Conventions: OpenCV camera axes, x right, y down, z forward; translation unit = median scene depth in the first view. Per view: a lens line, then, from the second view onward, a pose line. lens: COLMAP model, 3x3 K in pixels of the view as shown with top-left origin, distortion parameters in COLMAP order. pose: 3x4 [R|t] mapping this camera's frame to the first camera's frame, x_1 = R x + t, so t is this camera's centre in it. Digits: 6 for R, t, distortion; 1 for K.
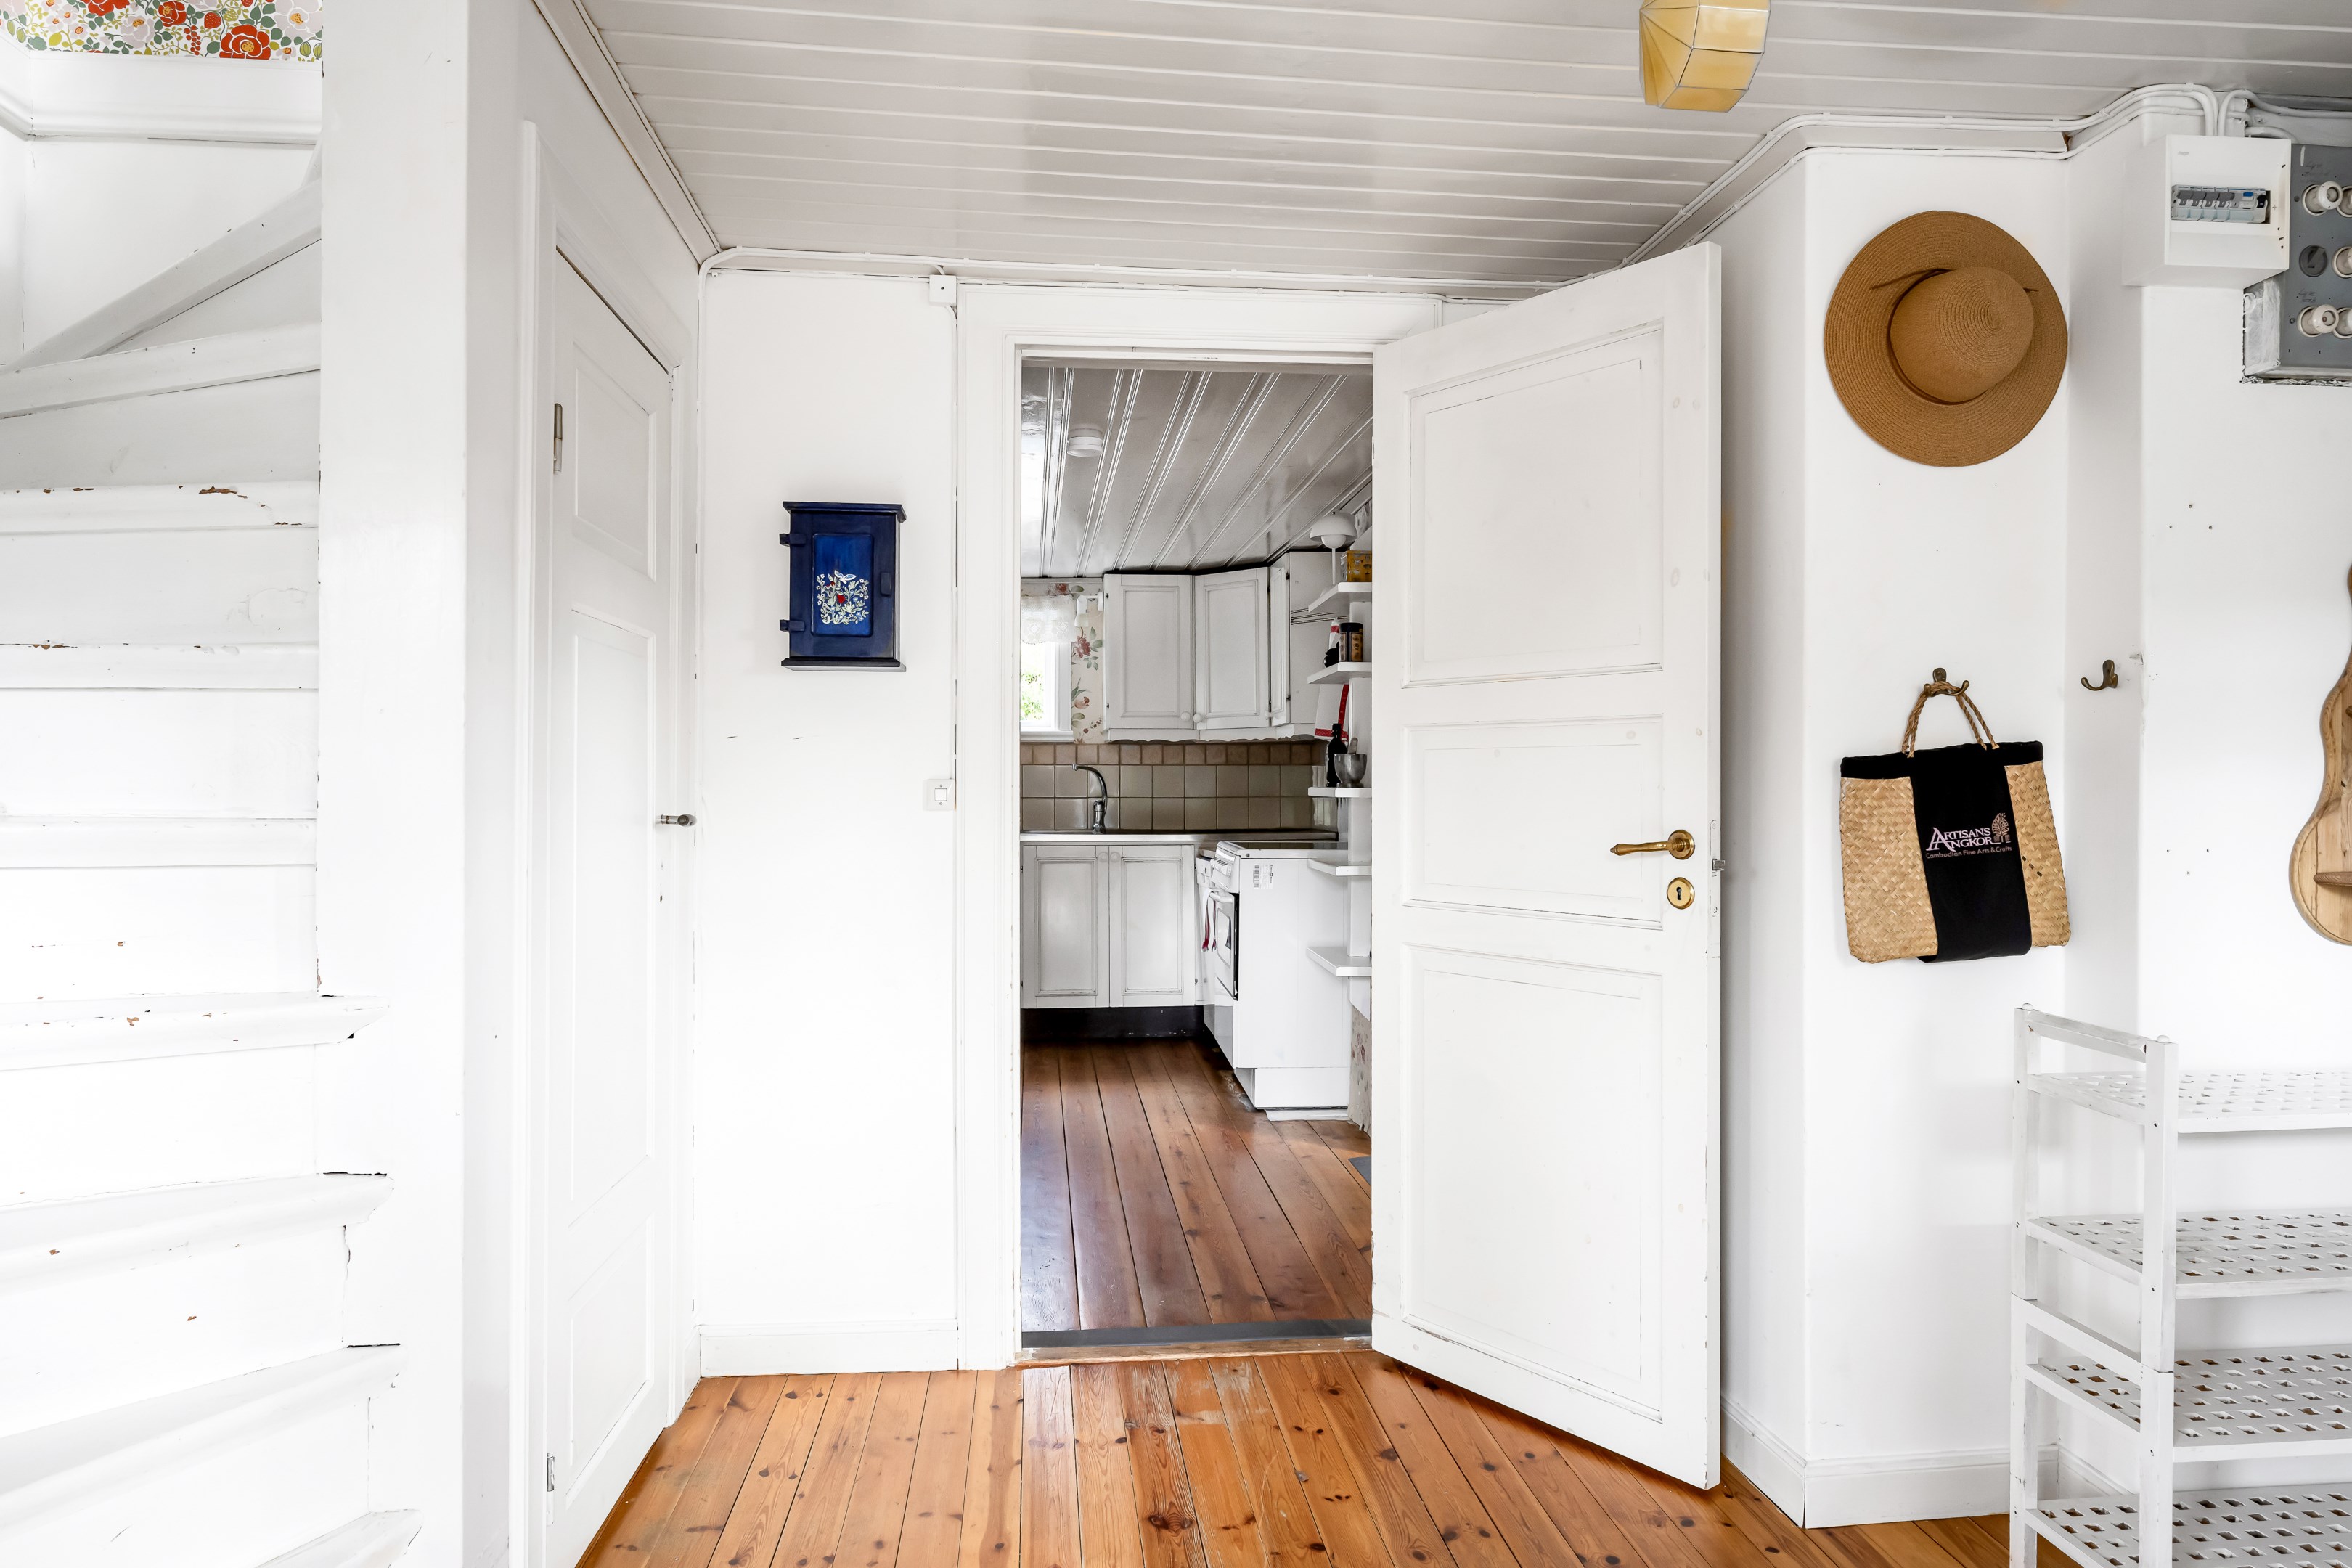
lens RADIAL K [[1438.8, 0, 1176.0], [0, 1438.8, 784.0], [0, 0, 1]] dist [-0.003171, -0.000439]
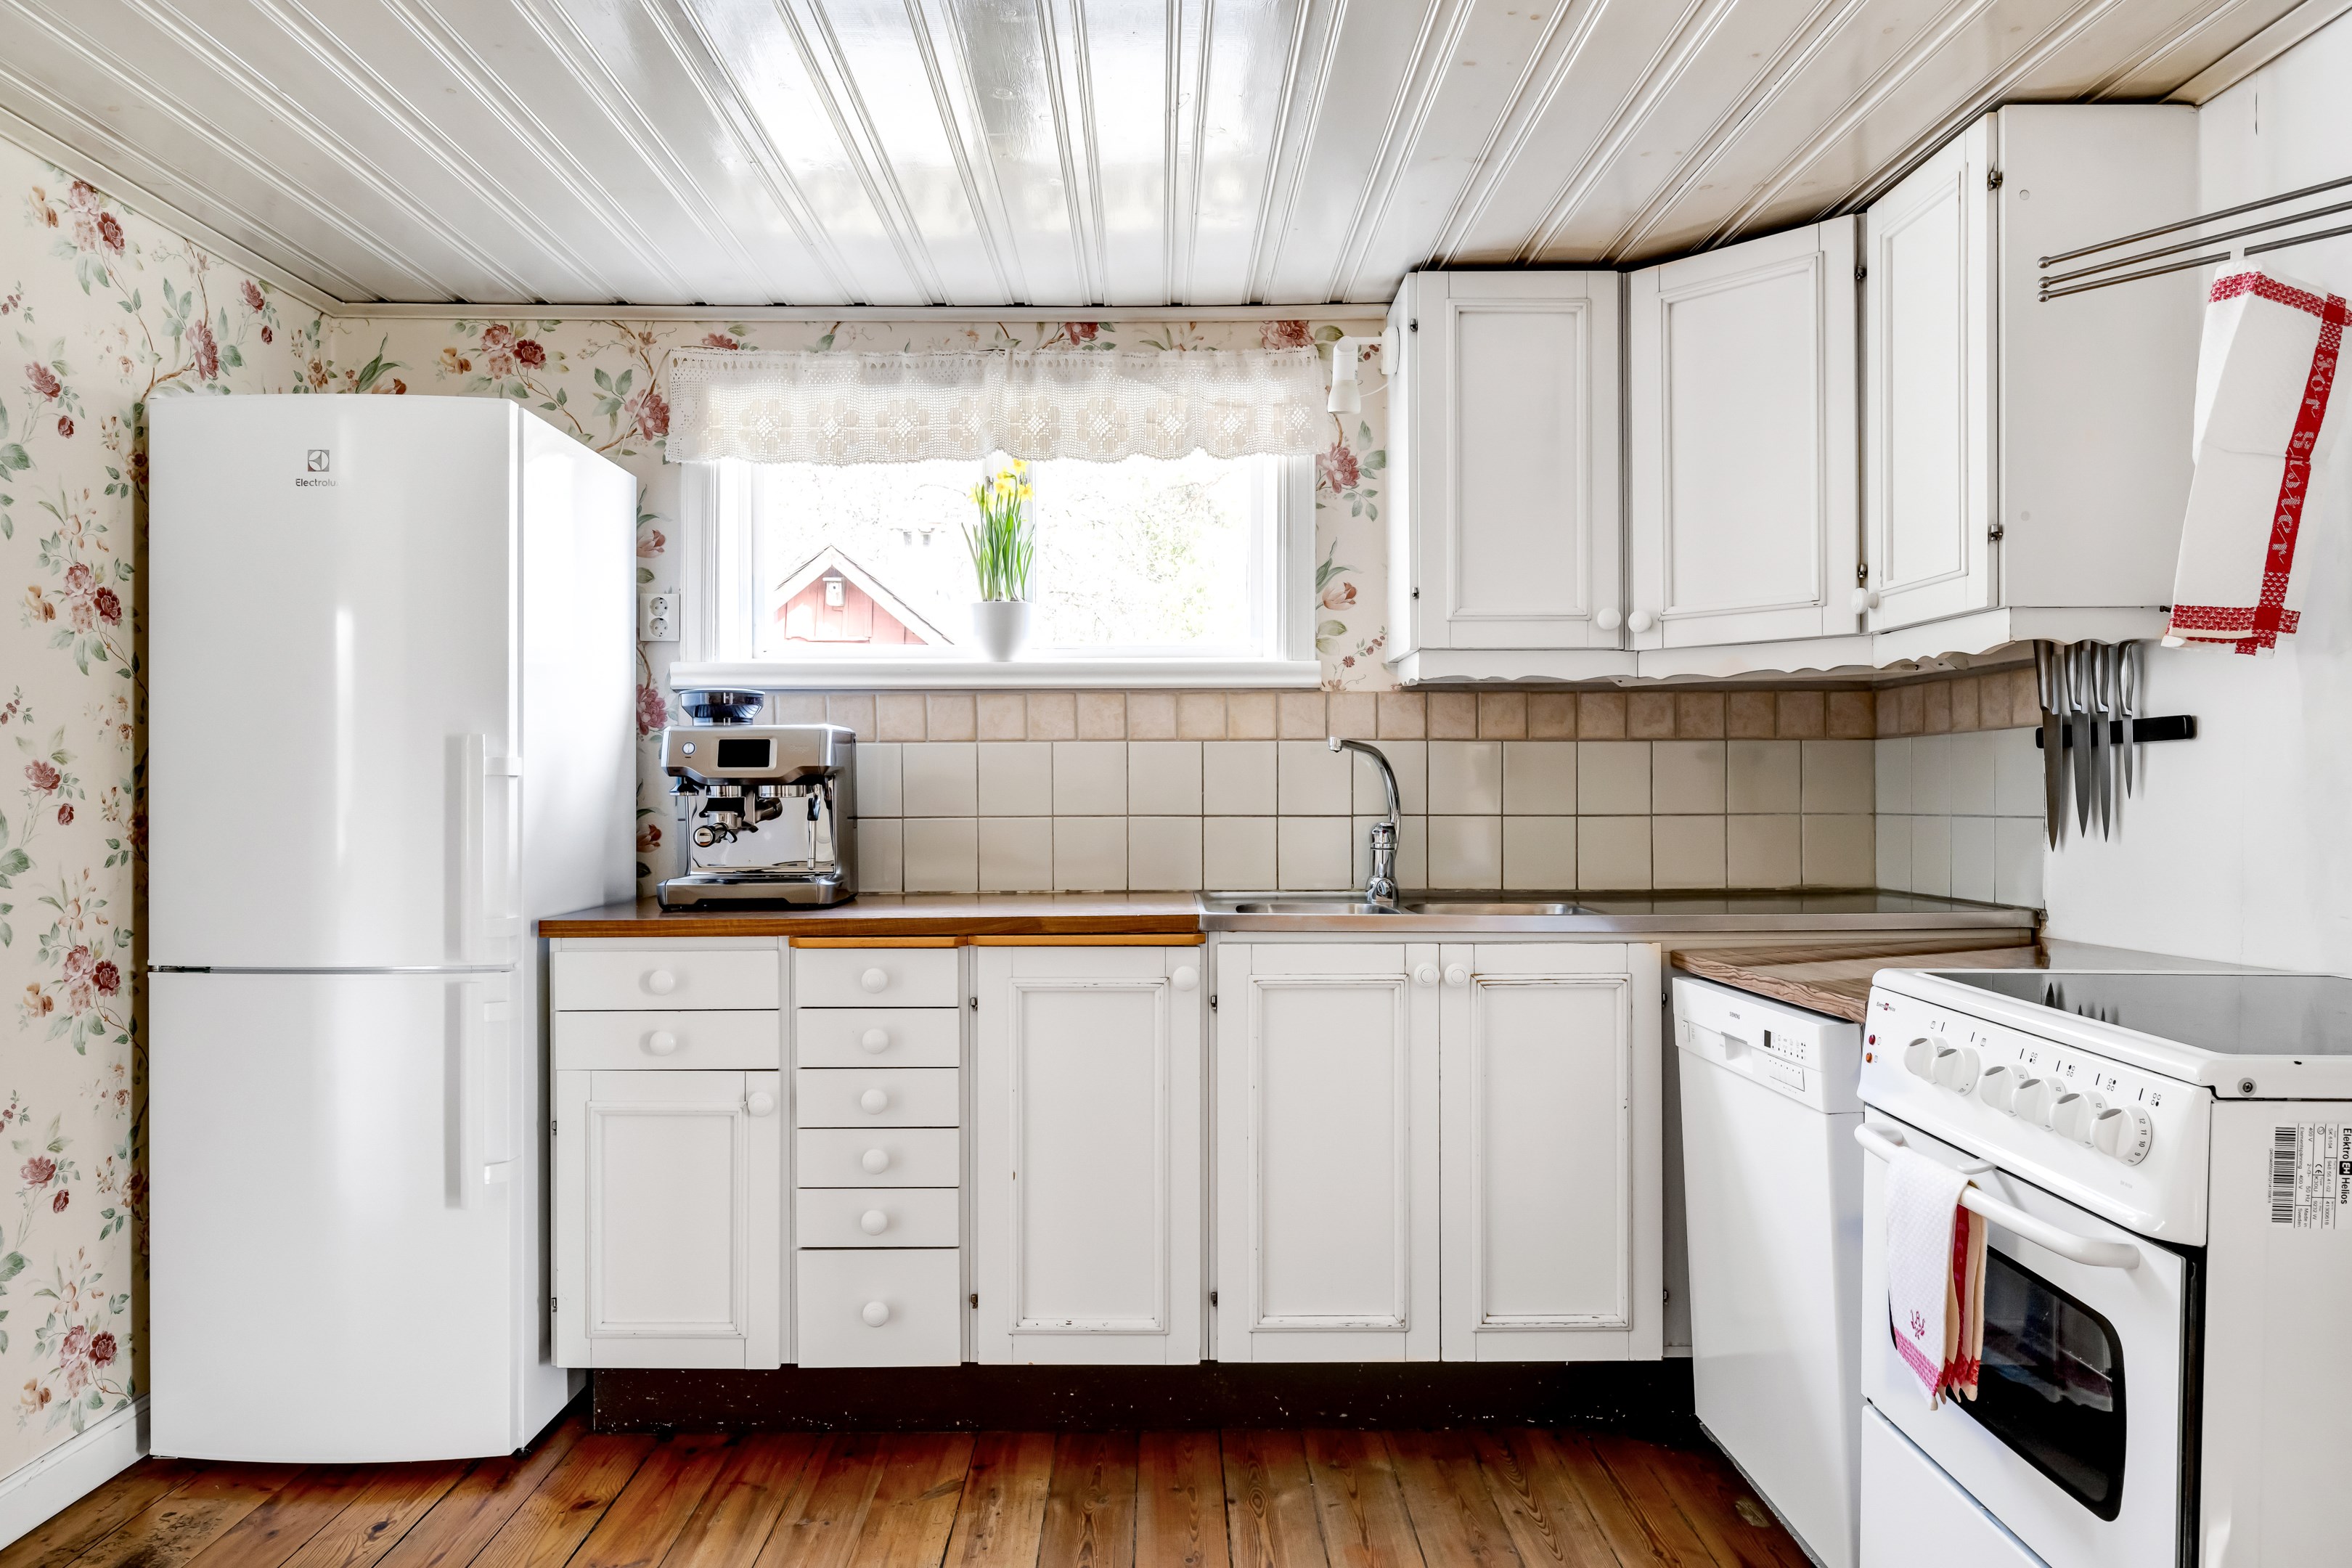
lens RADIAL K [[1551.7, 0, 1170.5], [0, 1551.7, 797.0], [0, 0, 1]] dist [0.000339, -0.000617]
pose [[0.995932, -0.001344, -0.090094, -0.074817], [0.002058, 0.999967, 0.007824, 0.000001], [0.090080, -0.007977, 0.995903, 0.535393]]
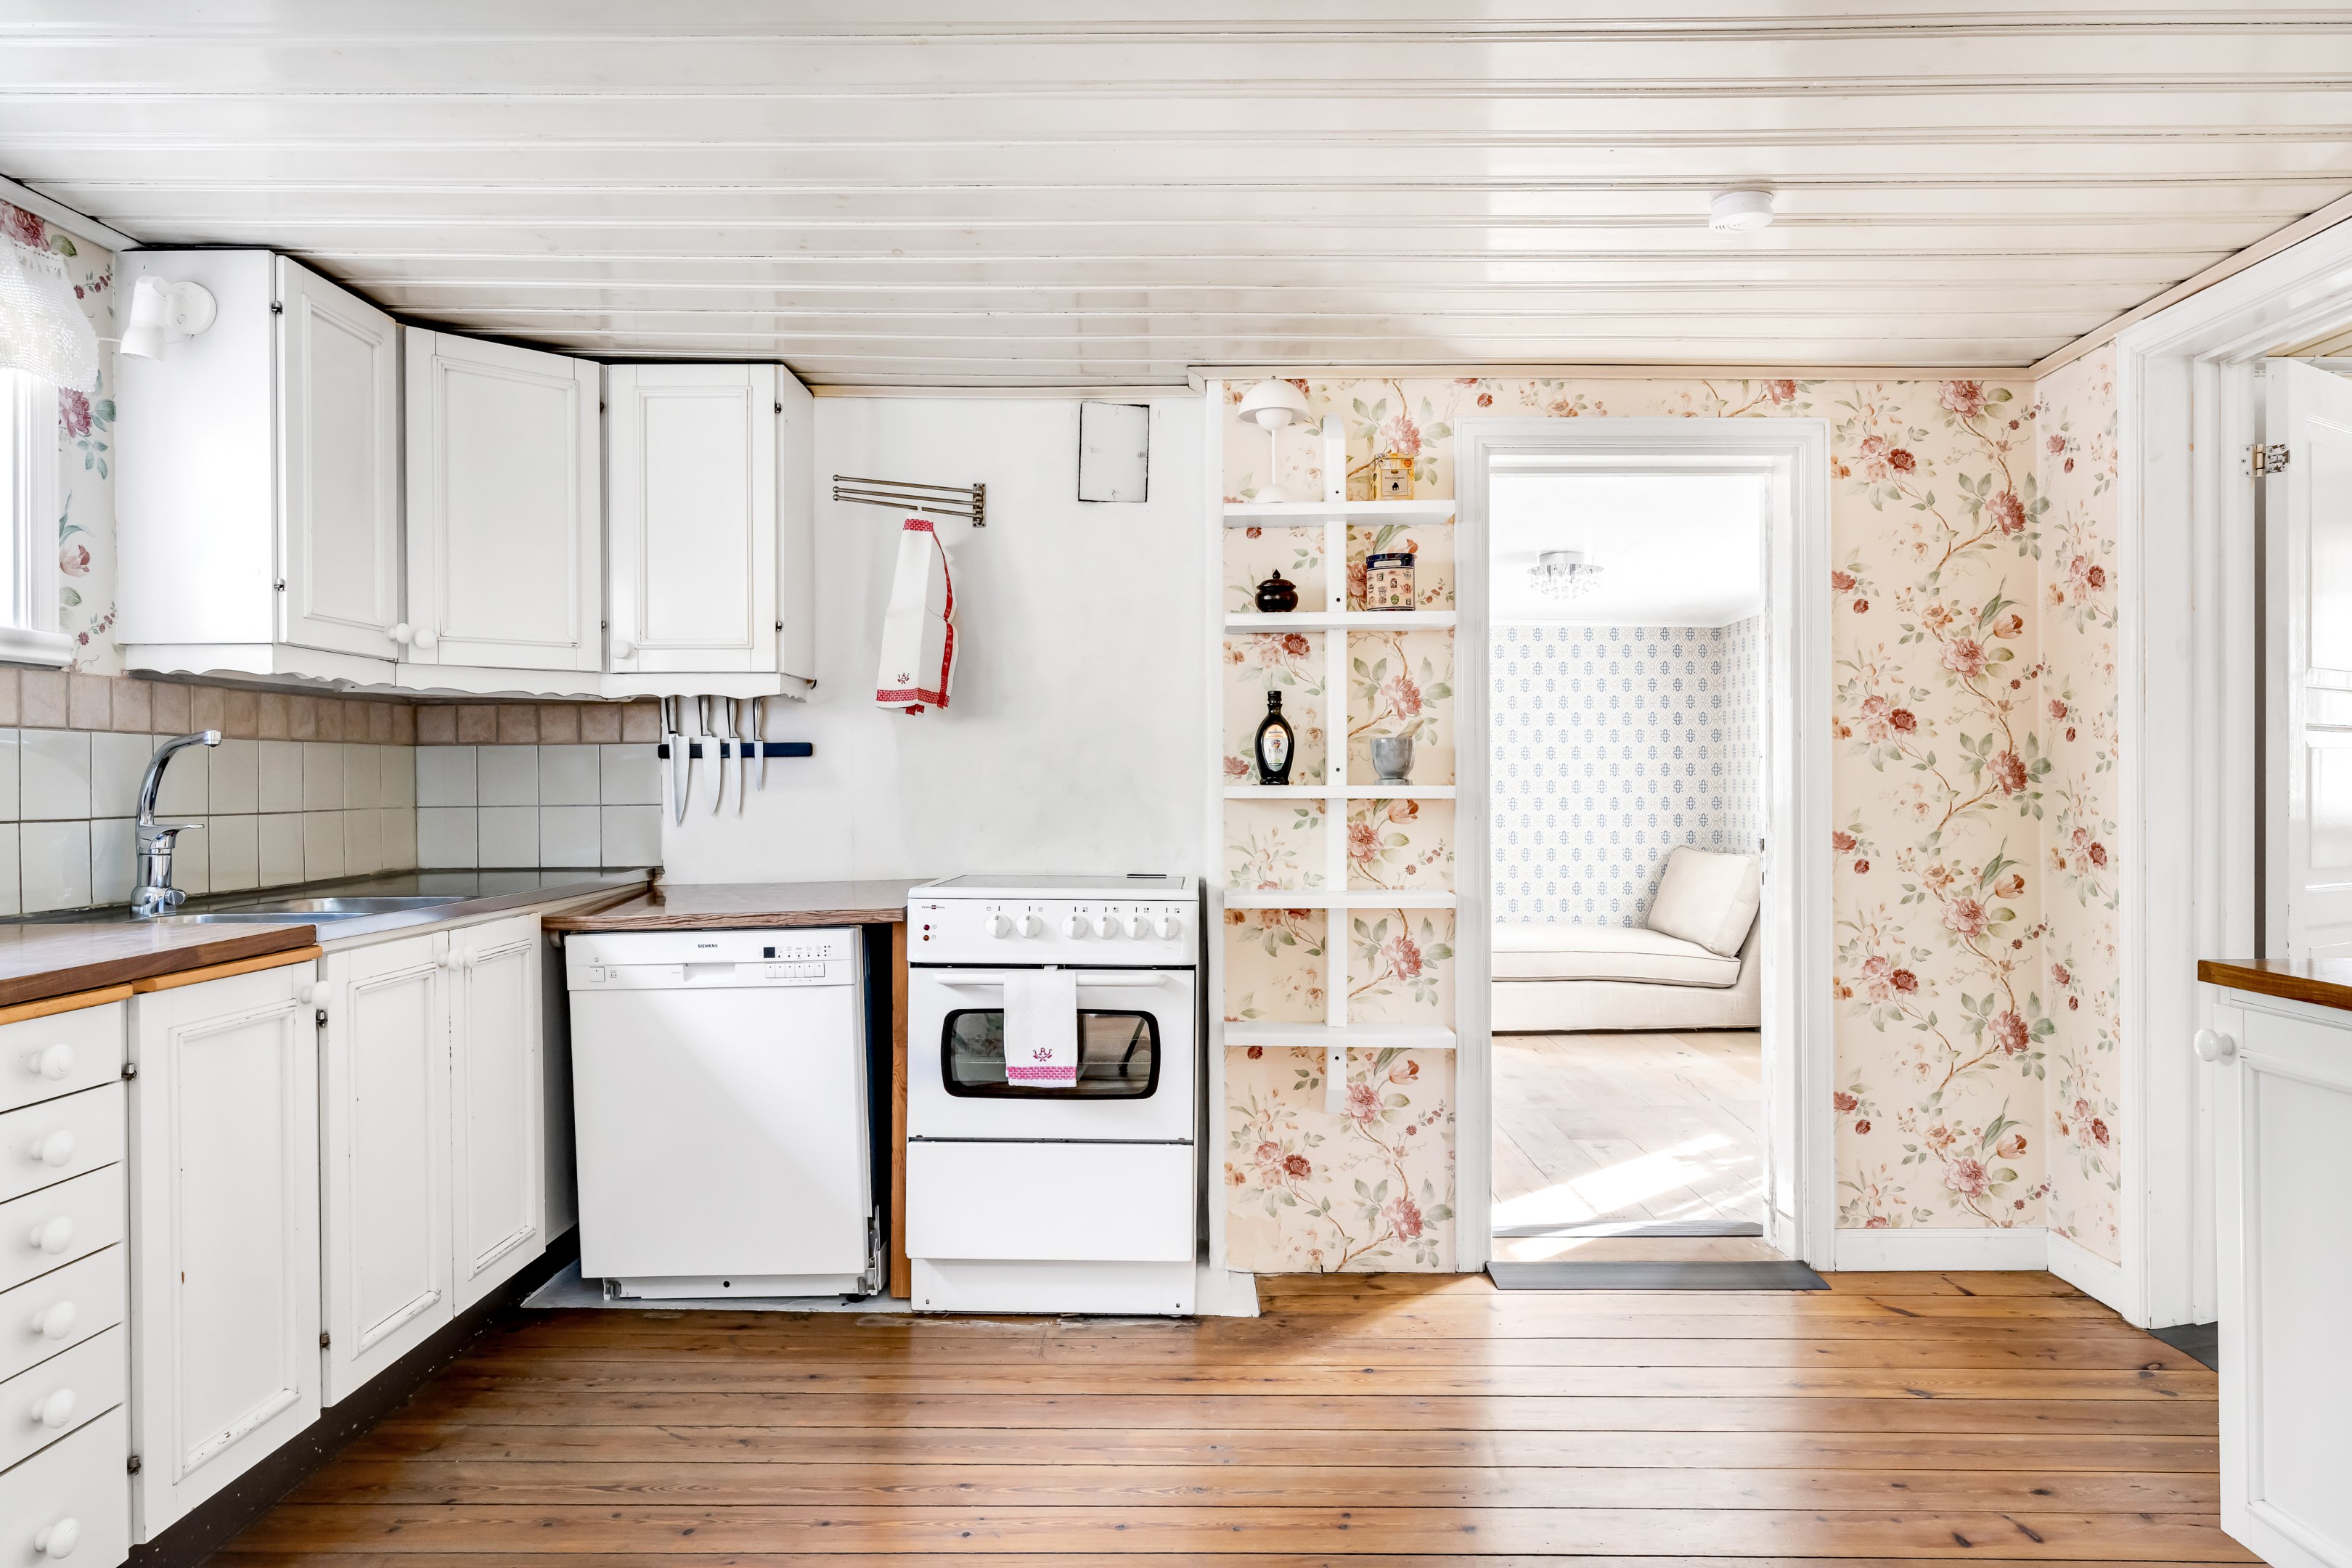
lens RADIAL K [[1438.8, 0, 1176.0], [0, 1438.8, 784.0], [0, 0, 1]] dist [-0.003171, -0.000439]
pose [[0.109188, -0.002202, 0.994019, -0.401025], [0.002346, 0.999995, 0.001957, 0.000213], [-0.994018, 0.002118, 0.109193, 0.688840]]
